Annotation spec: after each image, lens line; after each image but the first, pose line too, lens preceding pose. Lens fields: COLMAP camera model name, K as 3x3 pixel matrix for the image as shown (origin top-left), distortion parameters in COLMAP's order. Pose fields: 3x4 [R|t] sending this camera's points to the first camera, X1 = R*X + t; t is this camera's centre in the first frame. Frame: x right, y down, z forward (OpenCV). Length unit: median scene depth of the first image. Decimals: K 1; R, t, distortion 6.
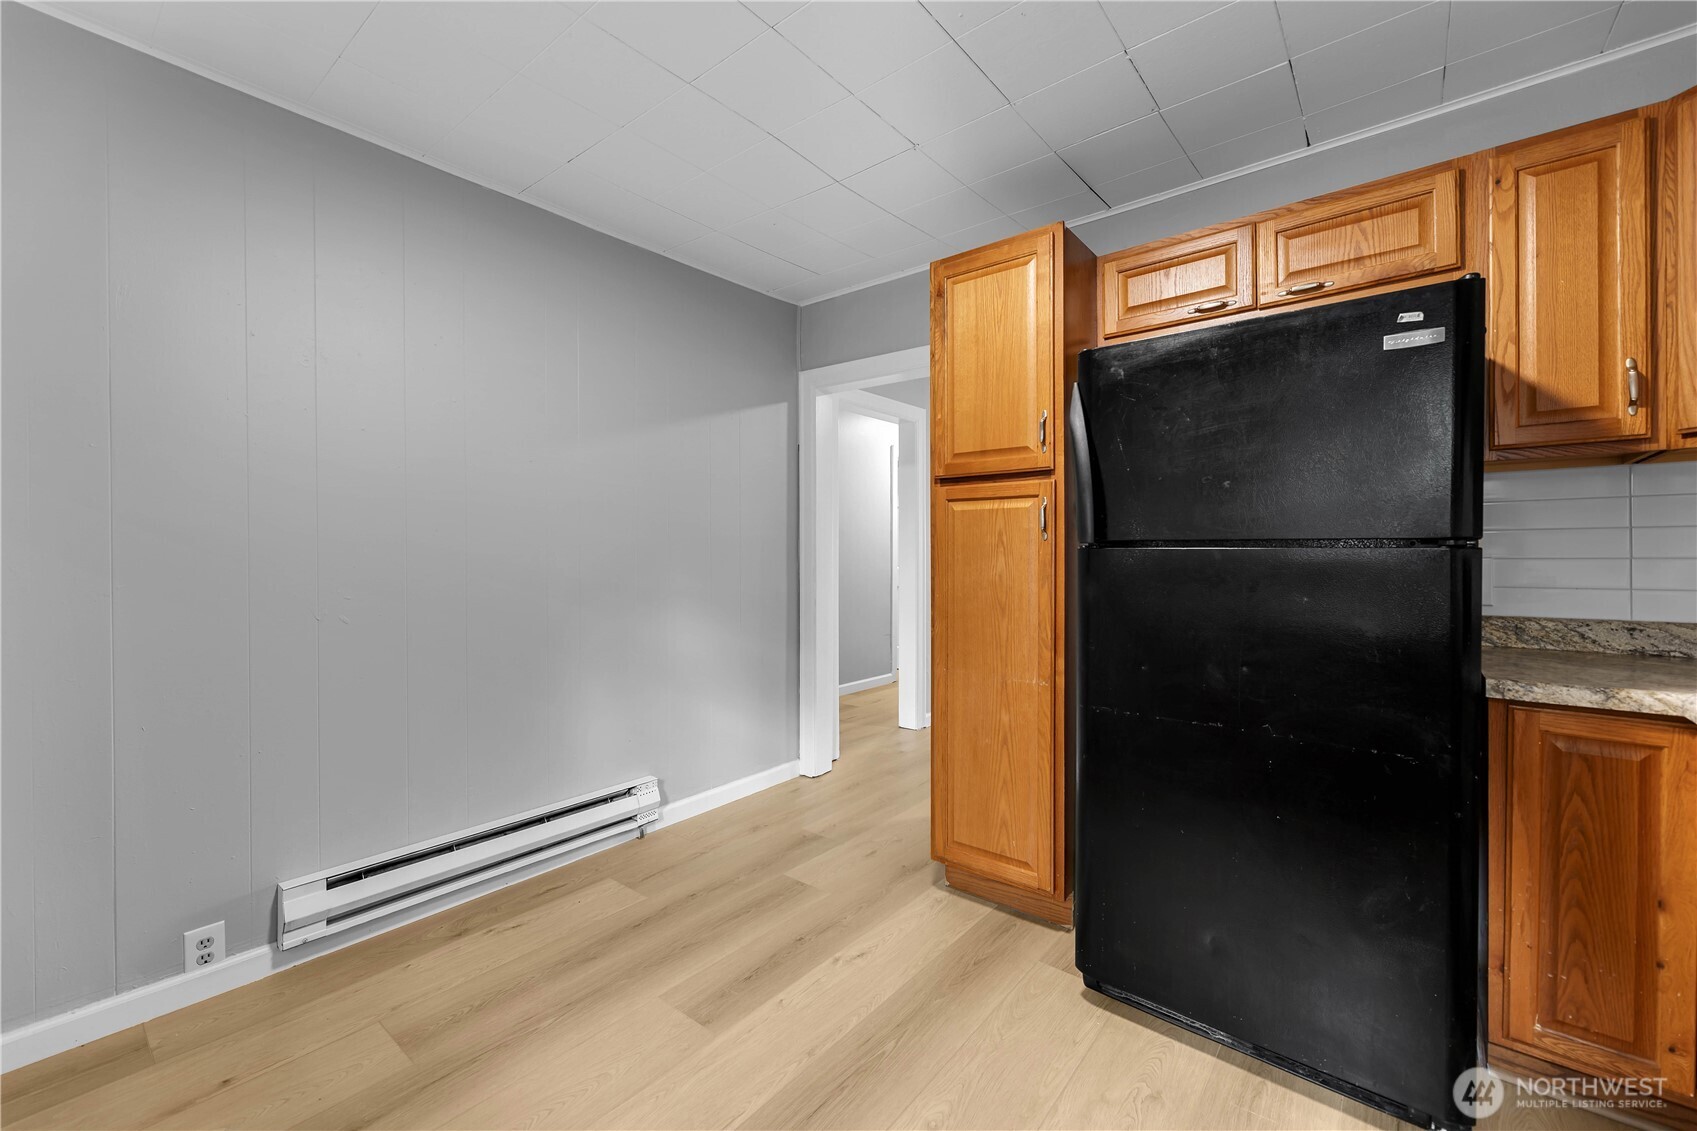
lens RADIAL K [[694.7, 0, 839.1], [0, 694.7, 558.8], [0, 0, 1]] dist [-0.001927, -0.000165]
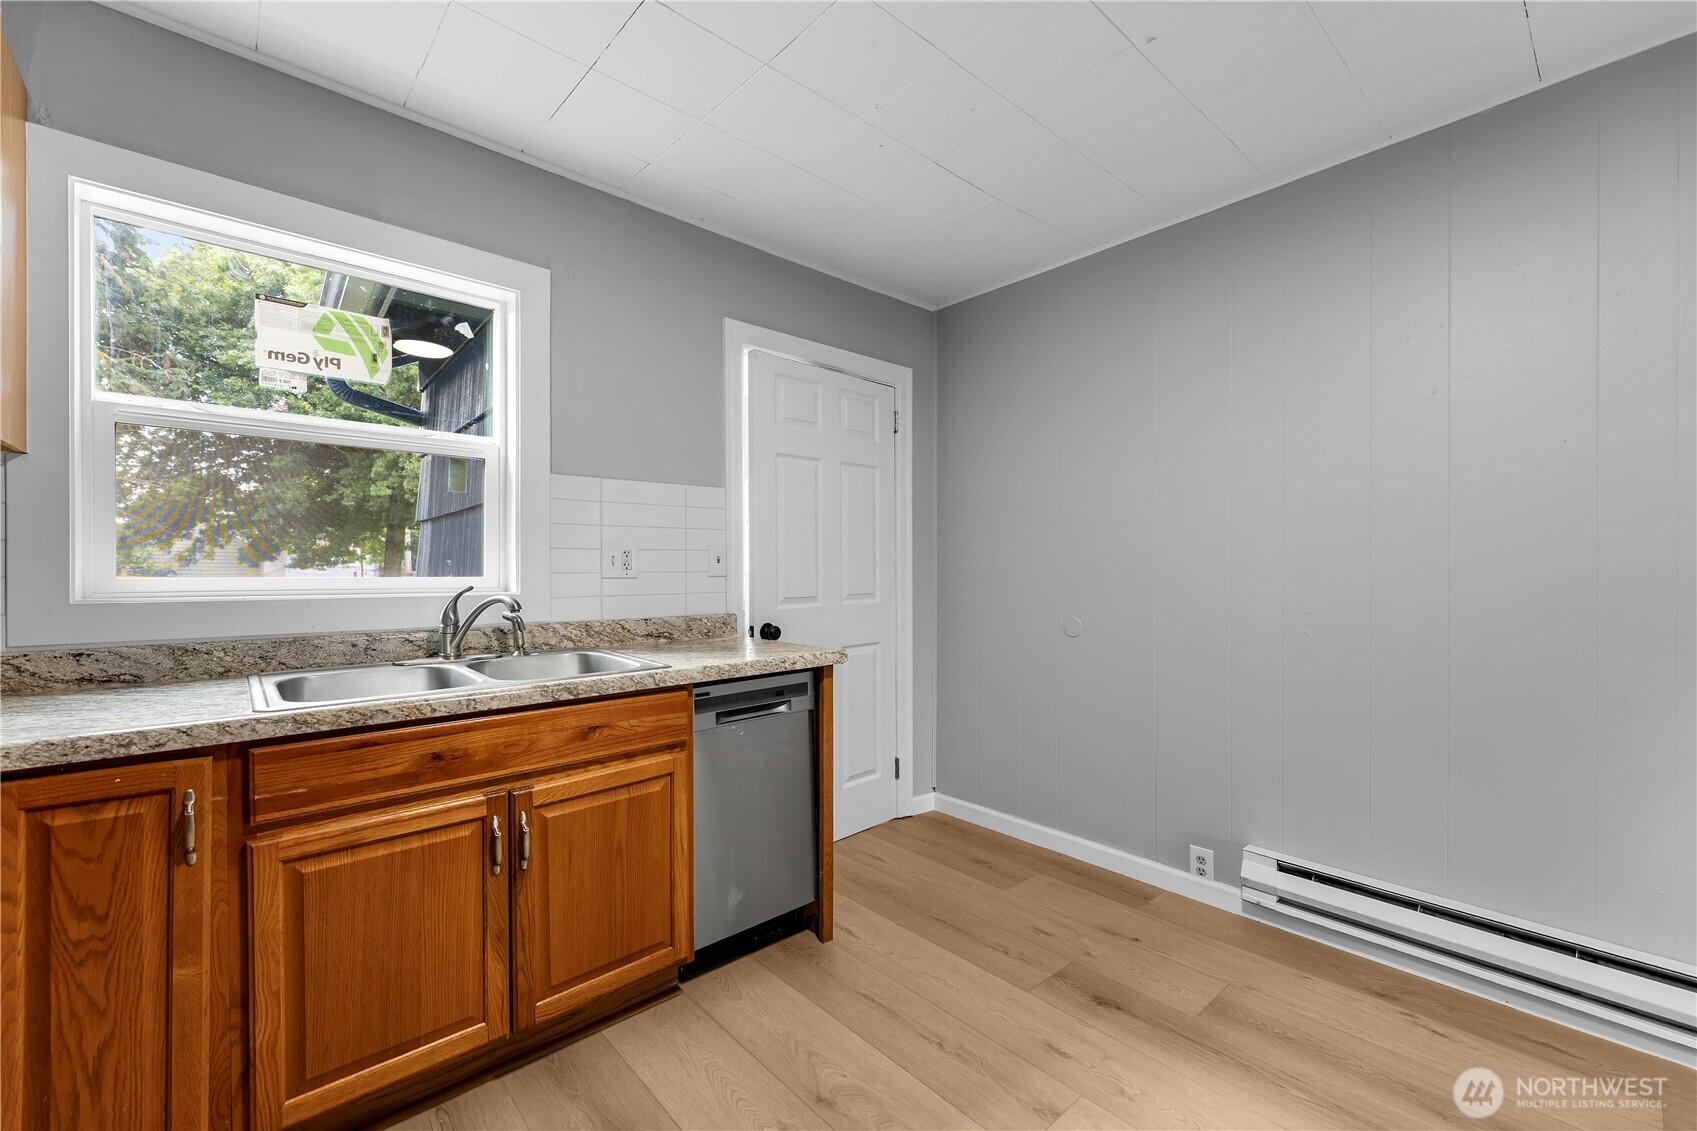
lens RADIAL K [[690.6, 0, 852.6], [0, 690.6, 562.0], [0, 0, 1]] dist [0.001718, 0.000281]
pose [[-0.141459, -0.009324, -0.989900, 0.517100], [-0.012443, 0.999893, -0.007640, -0.008456], [0.989866, 0.011236, -0.141560, 0.505726]]
